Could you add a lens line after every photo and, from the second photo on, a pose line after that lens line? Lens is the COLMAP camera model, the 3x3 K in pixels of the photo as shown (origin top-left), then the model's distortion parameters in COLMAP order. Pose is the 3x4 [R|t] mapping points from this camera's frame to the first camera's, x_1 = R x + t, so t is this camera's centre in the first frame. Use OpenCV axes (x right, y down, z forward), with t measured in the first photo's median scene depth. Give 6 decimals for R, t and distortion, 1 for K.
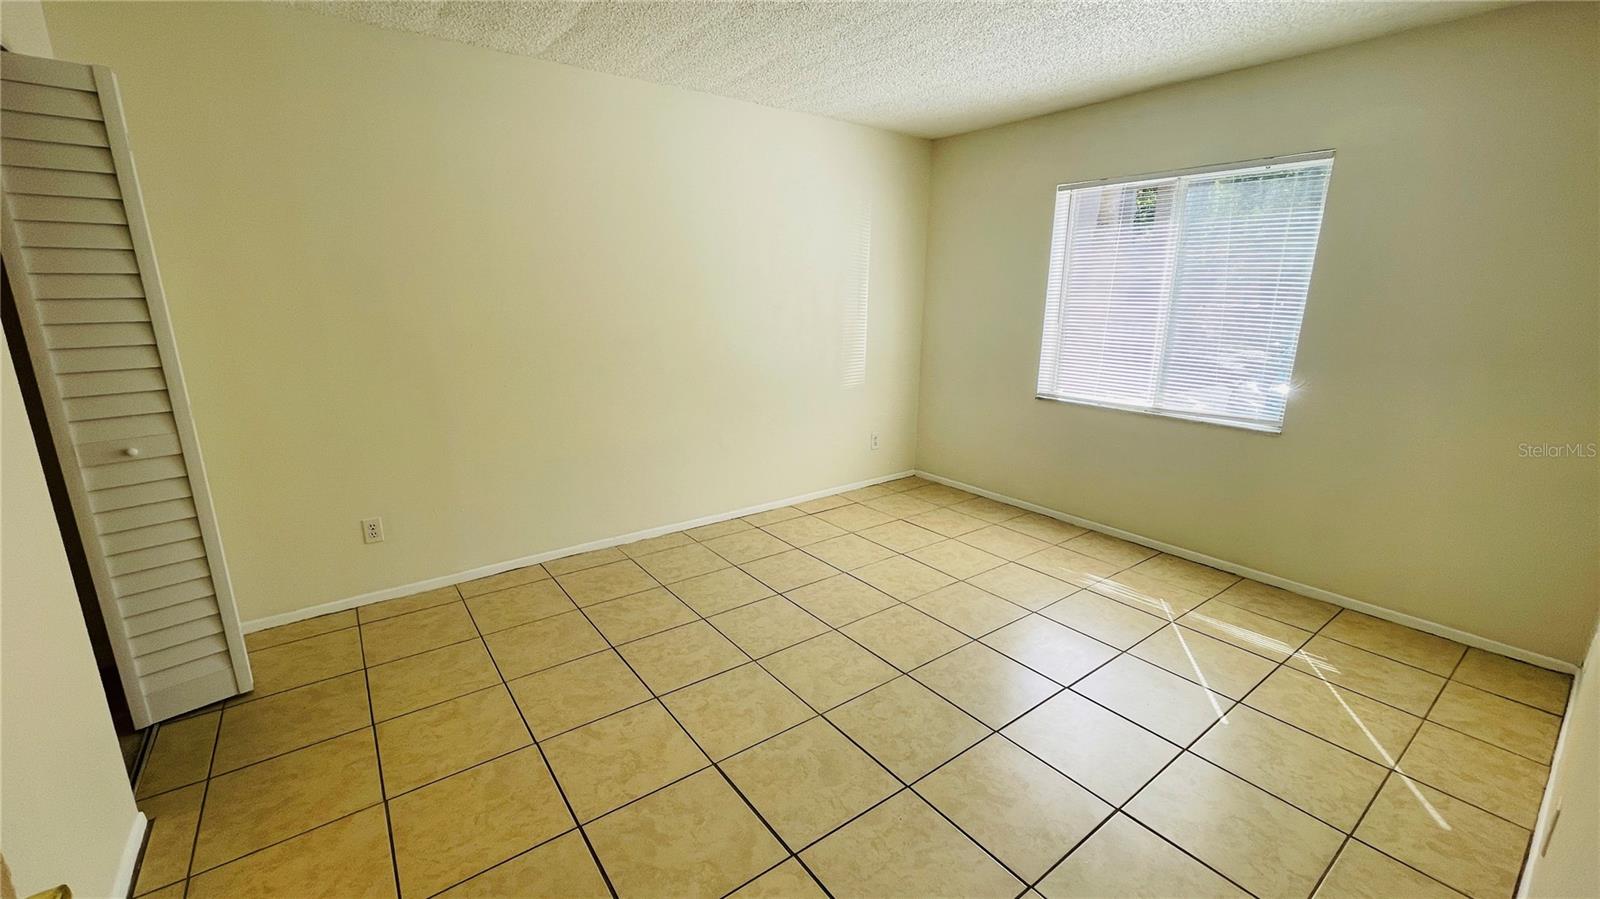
lens RADIAL K [[647.4, 0, 791.7], [0, 647.4, 451.3], [0, 0, 1]] dist [-0.000307, -0.000775]
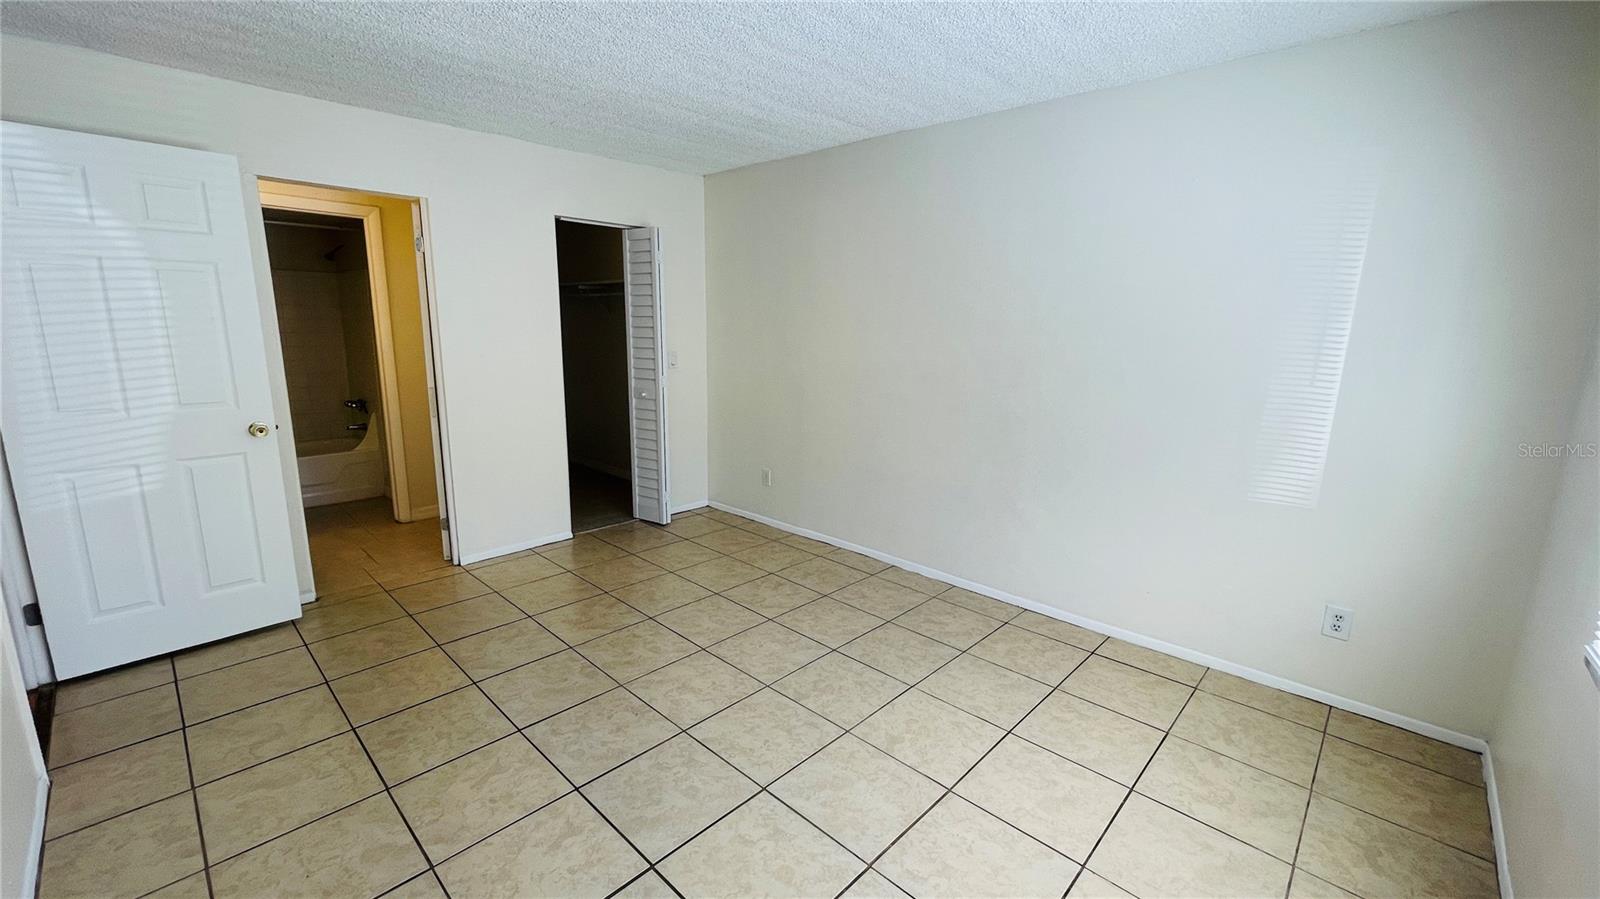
lens RADIAL K [[647.4, 0, 791.7], [0, 647.4, 451.3], [0, 0, 1]] dist [-0.000307, -0.000775]
pose [[0.167441, 0.192996, -0.966807, 0.796858], [-0.254006, 0.955990, 0.146846, -0.168293], [0.952599, 0.220986, 0.209095, 0.673637]]
